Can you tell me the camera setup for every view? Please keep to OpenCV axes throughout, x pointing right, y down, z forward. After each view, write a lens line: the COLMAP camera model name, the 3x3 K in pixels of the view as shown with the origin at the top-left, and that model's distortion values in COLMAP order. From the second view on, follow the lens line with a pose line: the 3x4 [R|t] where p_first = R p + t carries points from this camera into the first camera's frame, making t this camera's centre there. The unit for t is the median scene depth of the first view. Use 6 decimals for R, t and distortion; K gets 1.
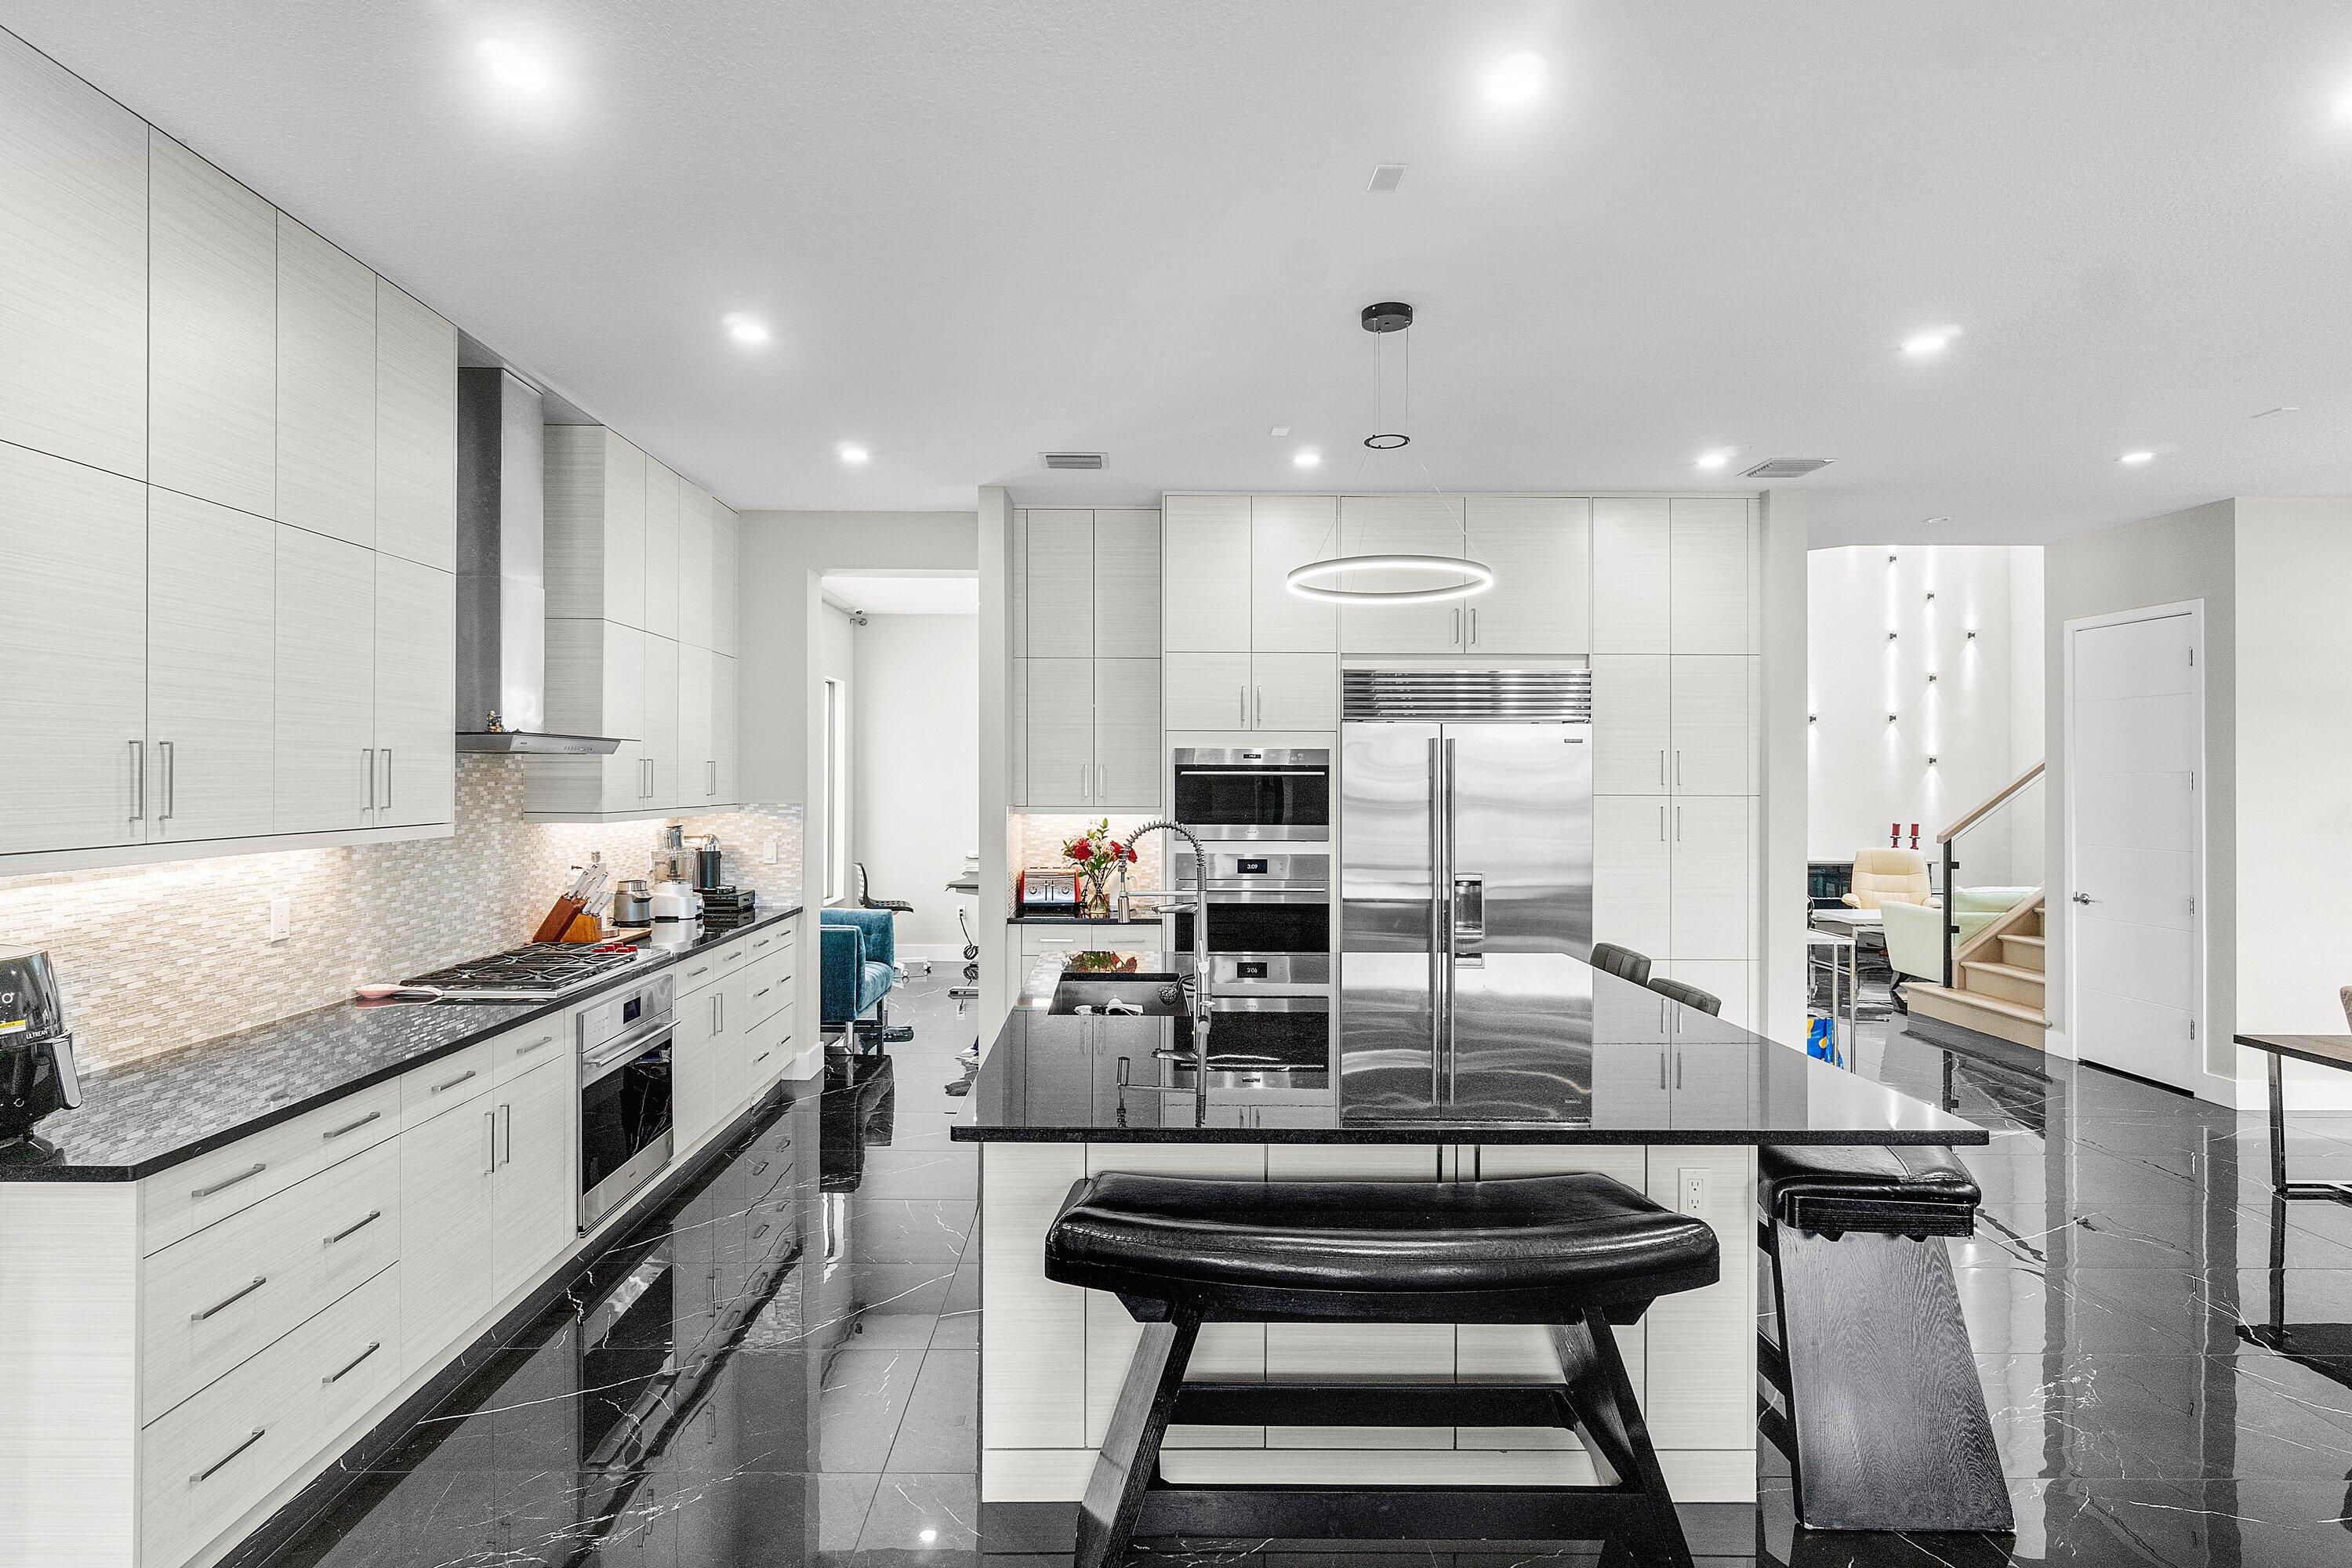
lens RADIAL K [[1151.3, 0, 1171.7], [0, 1151.3, 758.9], [0, 0, 1]] dist [0.006514, 0.000670]
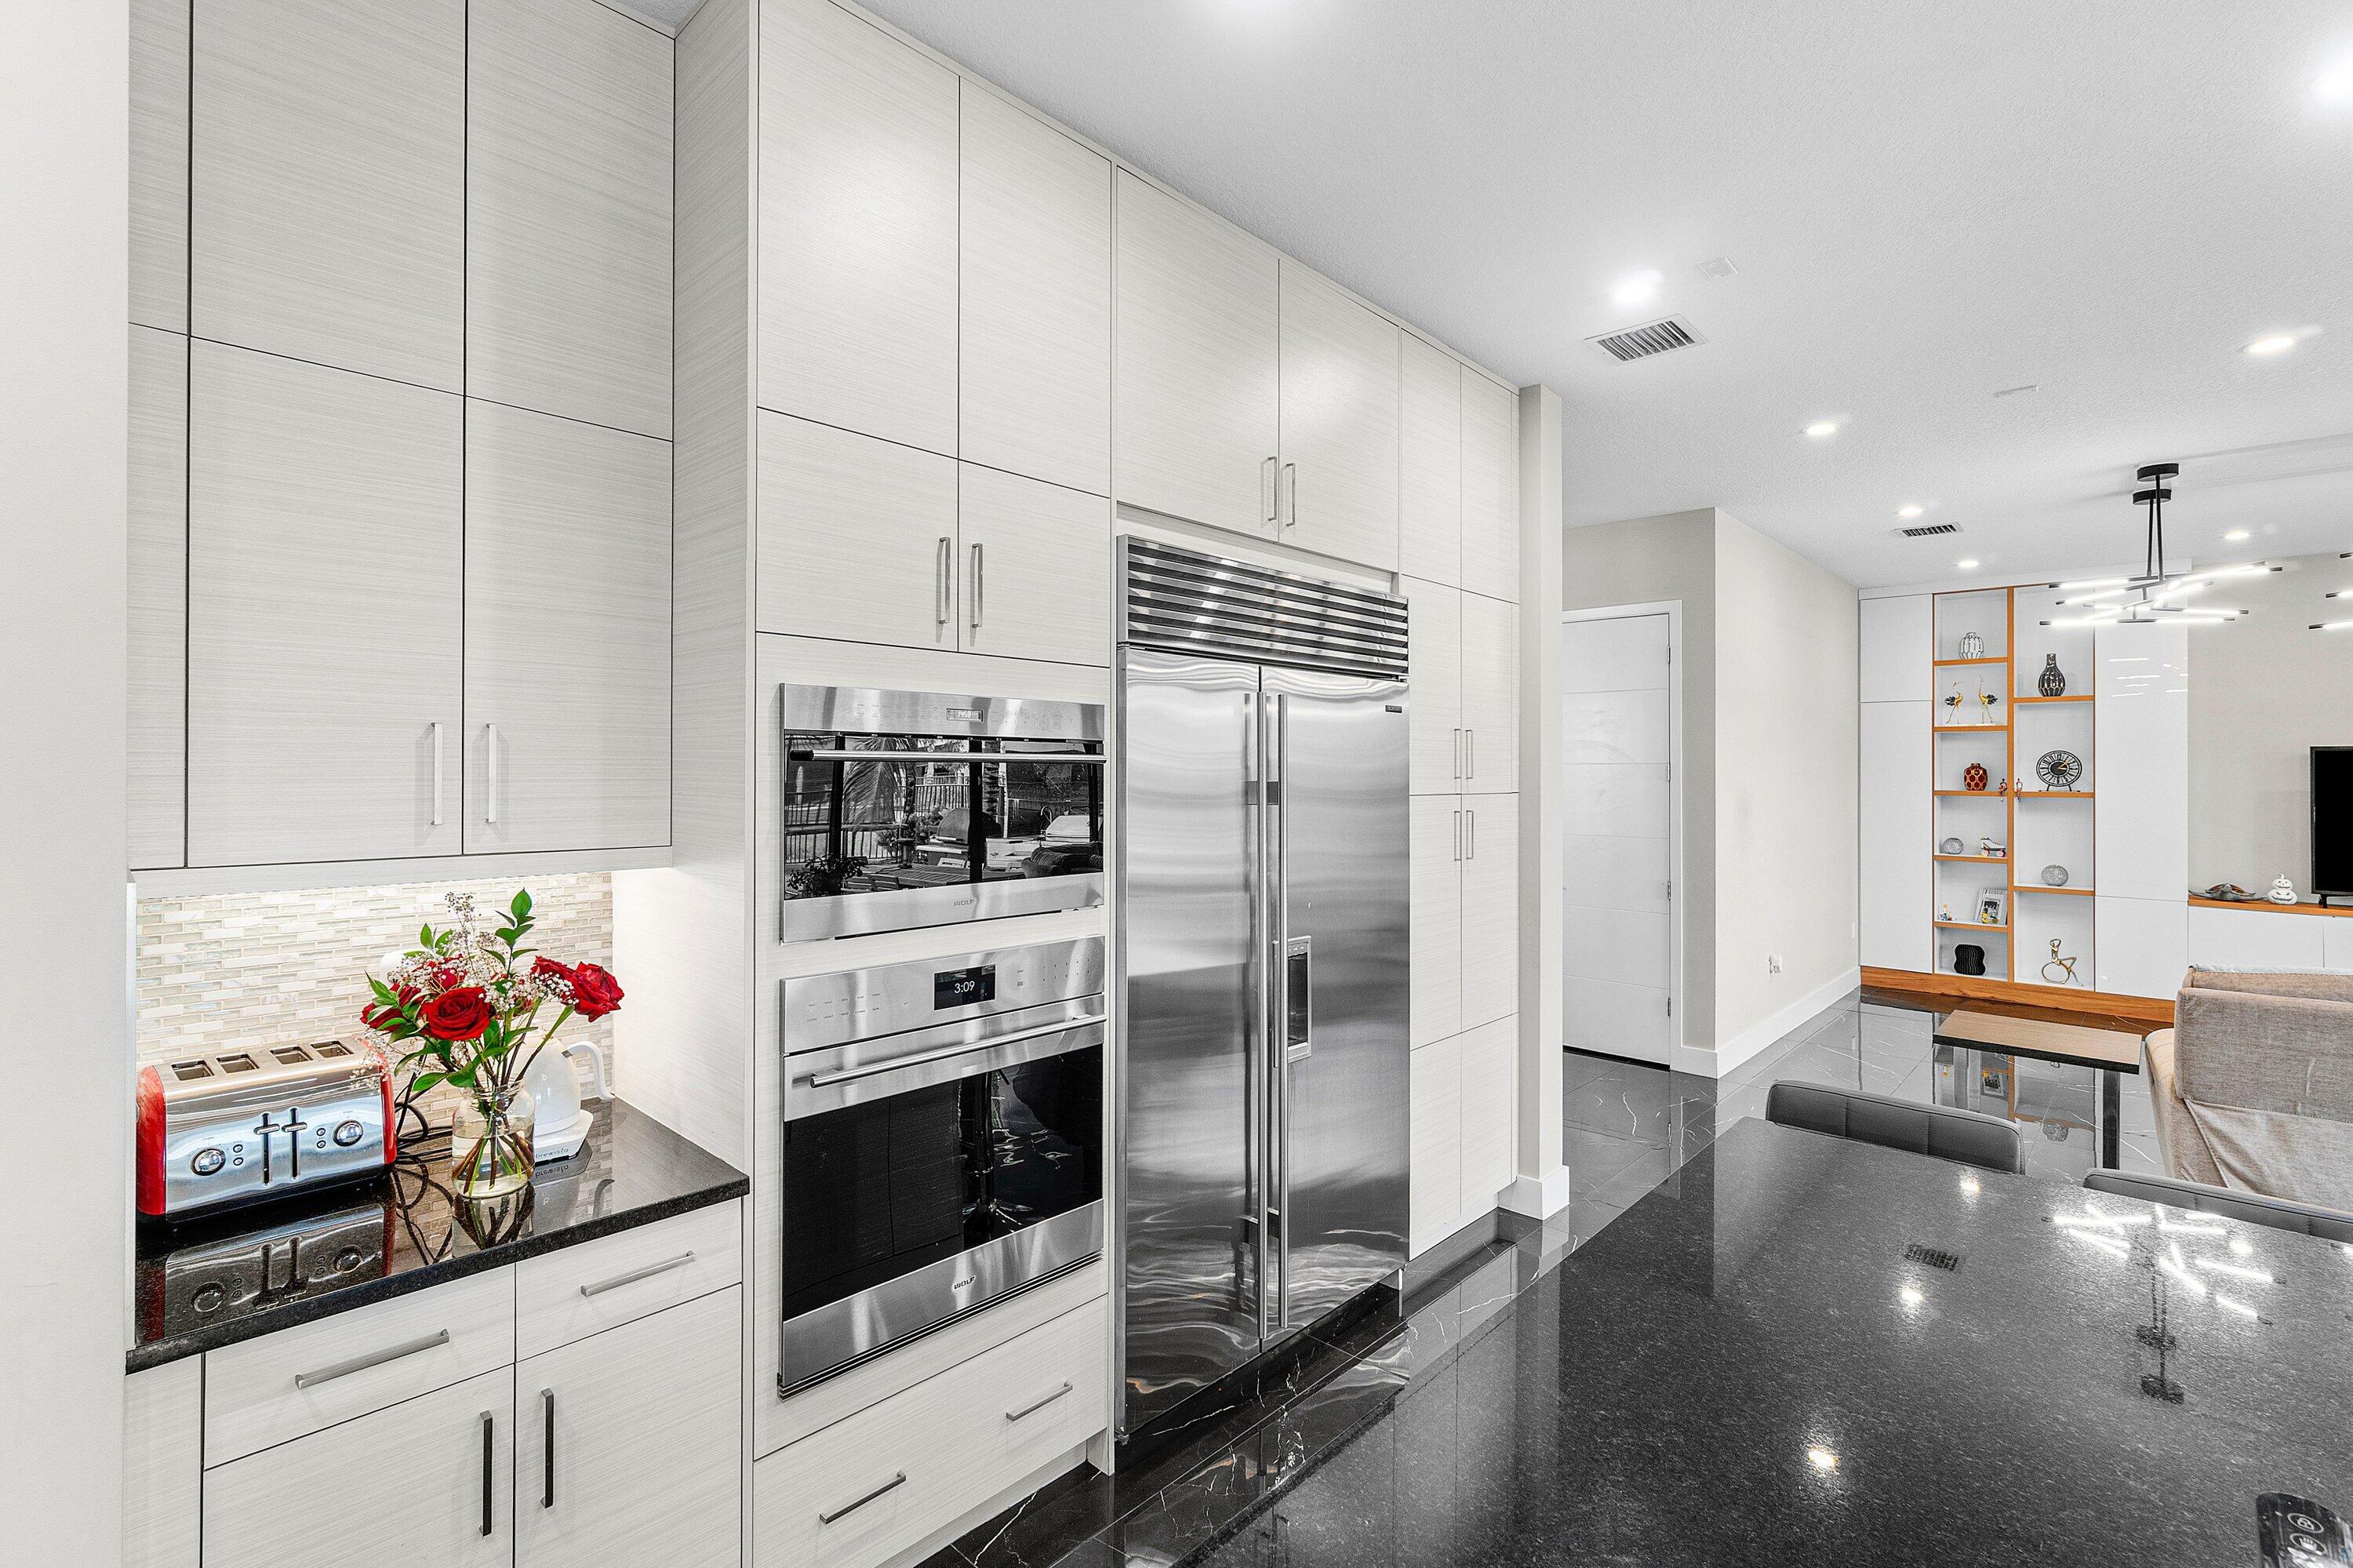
lens RADIAL K [[1053.1, 0, 1139.6], [0, 1053.1, 769.0], [0, 0, 1]] dist [-0.006701, 0.001532]
pose [[0.709423, 0.000888, 0.704782, -0.146890], [-0.013322, 0.999837, 0.012150, 0.011465], [-0.704657, -0.018009, 0.709319, 0.691885]]
